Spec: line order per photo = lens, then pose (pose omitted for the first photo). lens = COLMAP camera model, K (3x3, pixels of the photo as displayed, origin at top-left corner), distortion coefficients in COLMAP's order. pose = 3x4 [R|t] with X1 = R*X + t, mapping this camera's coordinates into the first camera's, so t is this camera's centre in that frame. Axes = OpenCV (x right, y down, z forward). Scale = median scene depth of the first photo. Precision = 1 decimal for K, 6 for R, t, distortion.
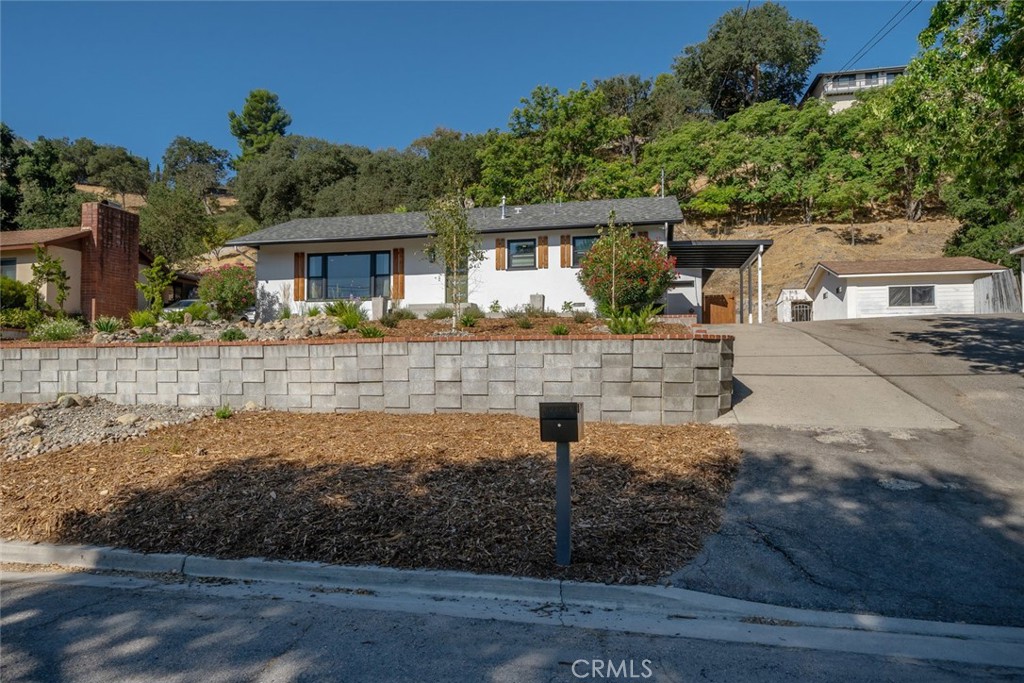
lens RADIAL K [[595.5, 0, 512.0], [0, 595.5, 341.5], [0, 0, 1]] dist [0.000254, 0.000294]
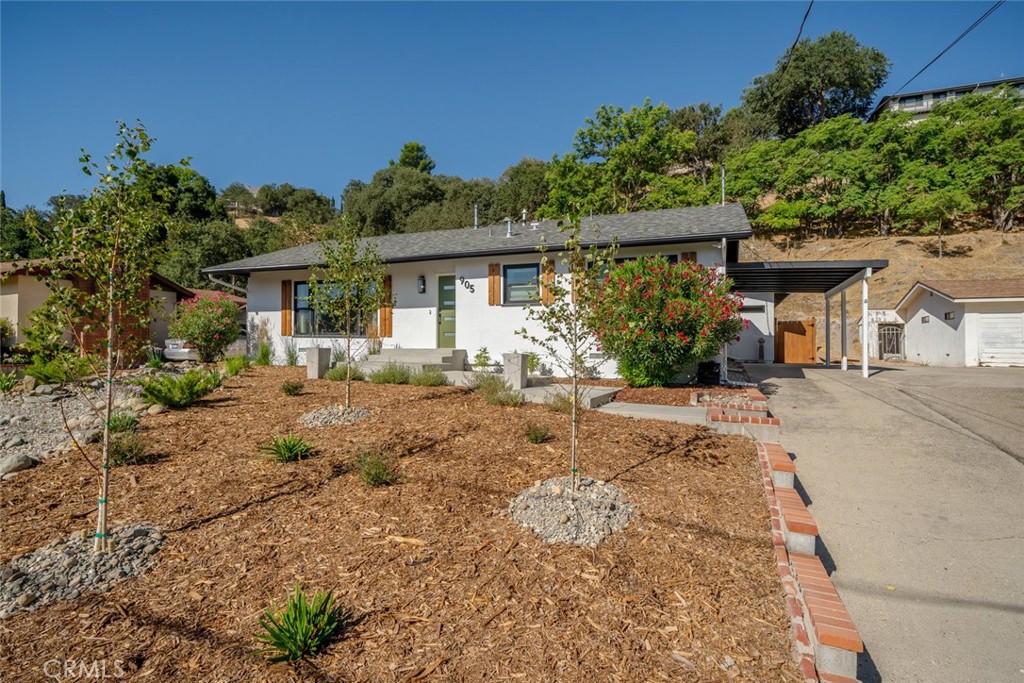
lens RADIAL K [[456.7, 0, 549.3], [0, 456.7, 326.8], [0, 0, 1]] dist [-0.000534, 0.000137]
pose [[0.990897, 0.008069, -0.134380, 0.054108], [-0.009499, 0.999905, -0.010004, -0.038198], [0.134287, 0.011190, 0.990879, 0.191212]]
